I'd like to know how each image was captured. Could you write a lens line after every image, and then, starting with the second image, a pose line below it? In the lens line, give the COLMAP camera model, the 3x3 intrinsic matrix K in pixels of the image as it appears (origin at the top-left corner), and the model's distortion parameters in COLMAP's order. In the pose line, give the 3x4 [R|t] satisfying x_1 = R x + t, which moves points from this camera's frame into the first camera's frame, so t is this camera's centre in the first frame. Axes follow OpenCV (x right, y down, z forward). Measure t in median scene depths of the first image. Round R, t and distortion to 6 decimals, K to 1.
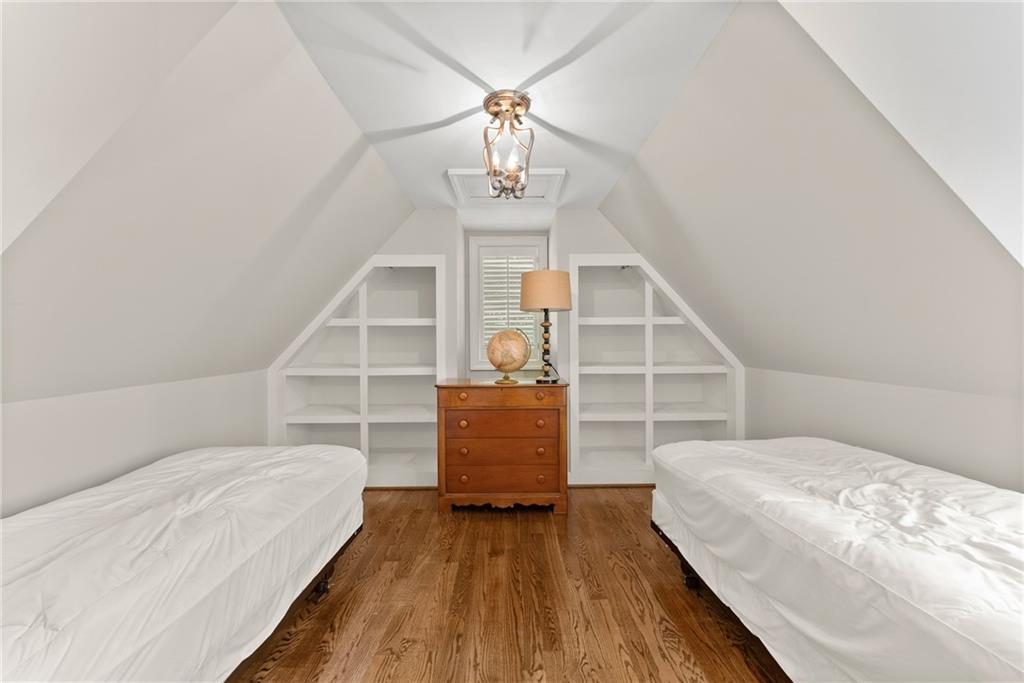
lens RADIAL K [[415.7, 0, 513.4], [0, 415.7, 339.8], [0, 0, 1]] dist [0.004601, 0.000121]
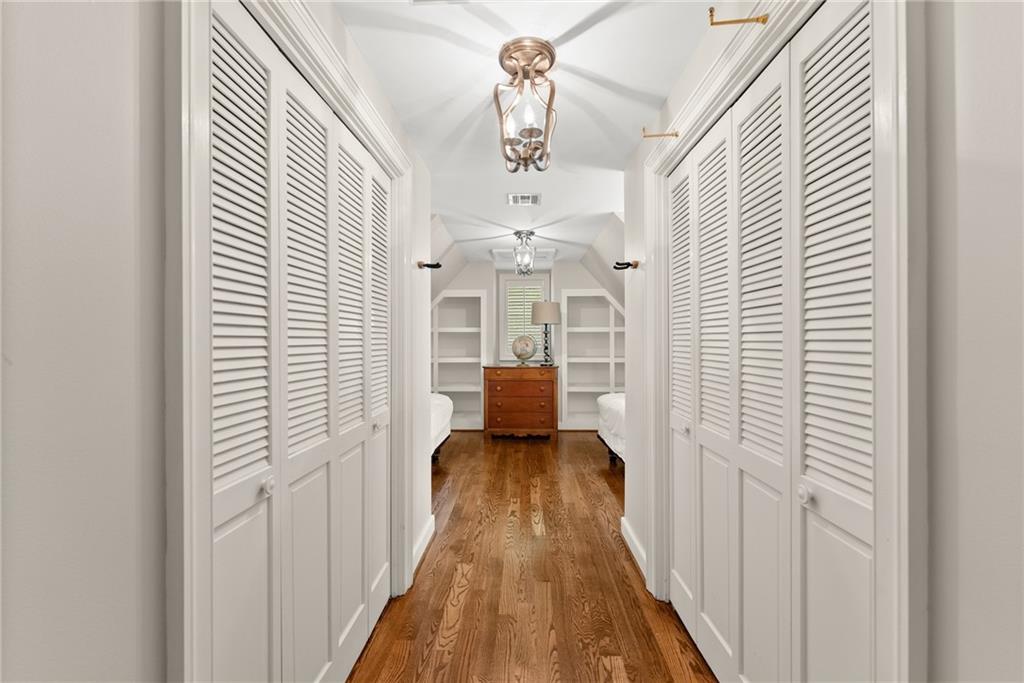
lens RADIAL K [[415.7, 0, 514.5], [0, 415.7, 340.2], [0, 0, 1]] dist [0.004601, 0.000121]
pose [[0.999365, 0.004027, -0.035407, 0.008152], [-0.004142, 0.999986, -0.003179, 0.001790], [0.035394, 0.003323, 0.999368, -0.733593]]
